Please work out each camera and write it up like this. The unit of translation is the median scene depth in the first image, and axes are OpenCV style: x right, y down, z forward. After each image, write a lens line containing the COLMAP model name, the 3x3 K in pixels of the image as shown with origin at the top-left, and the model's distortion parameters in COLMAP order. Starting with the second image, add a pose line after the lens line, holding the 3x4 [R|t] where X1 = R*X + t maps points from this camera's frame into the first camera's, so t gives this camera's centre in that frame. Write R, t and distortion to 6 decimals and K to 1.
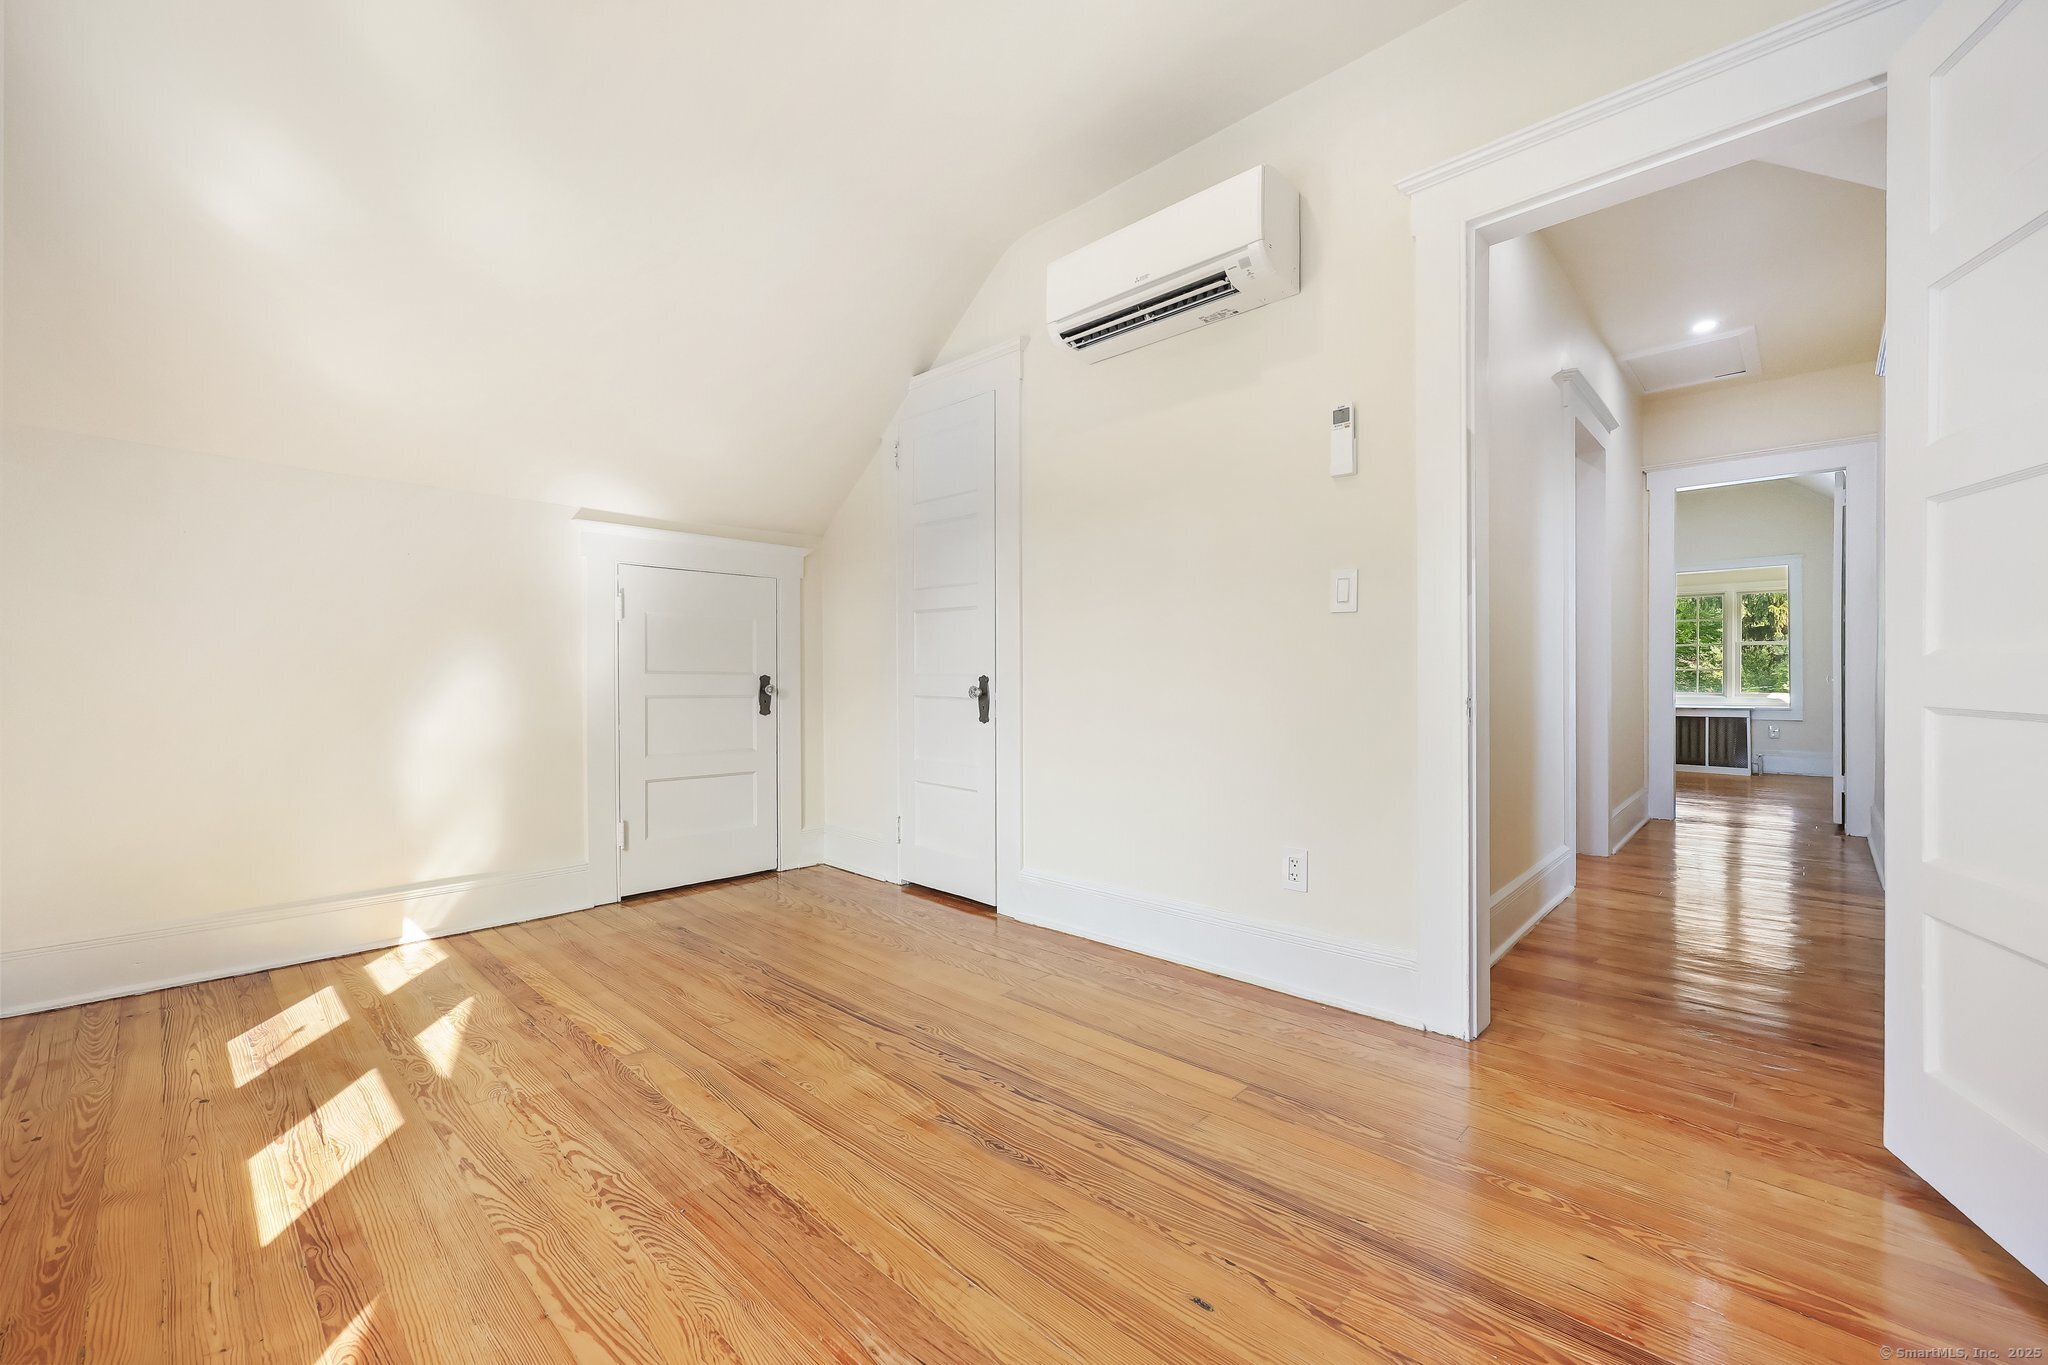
lens RADIAL K [[826.8, 0, 1027.7], [0, 826.8, 666.8], [0, 0, 1]] dist [0.000076, -0.000121]
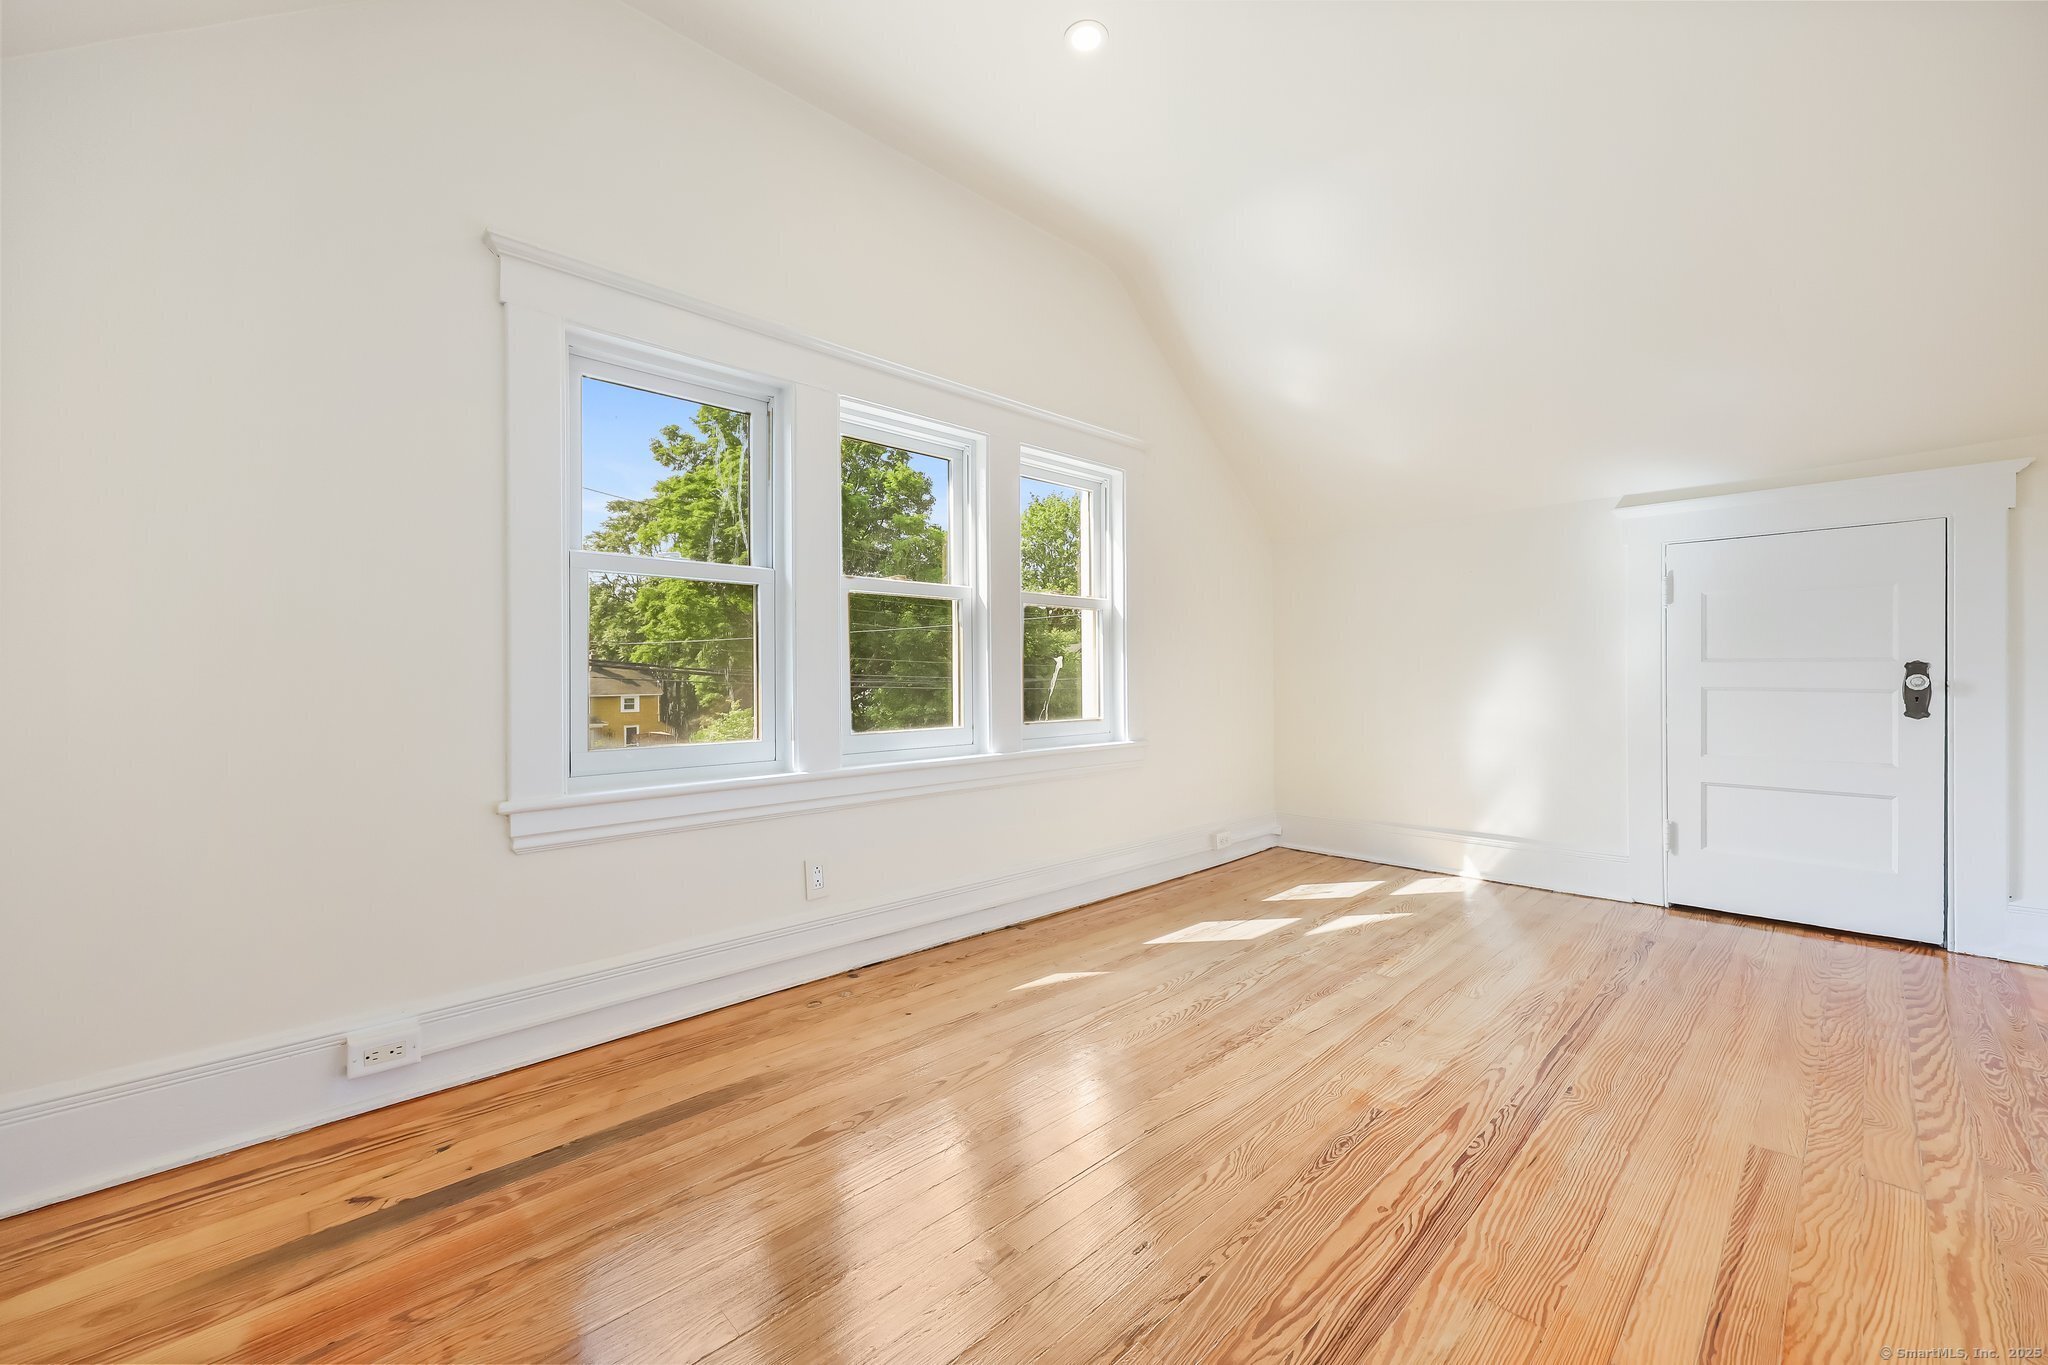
lens RADIAL K [[826.8, 0, 1037.7], [0, 826.8, 672.1], [0, 0, 1]] dist [0.000076, -0.000121]
pose [[-0.038716, -0.003879, -0.999243, 0.751083], [0.020020, 0.999789, -0.004656, 0.014302], [0.999050, -0.020185, -0.038630, 0.536705]]
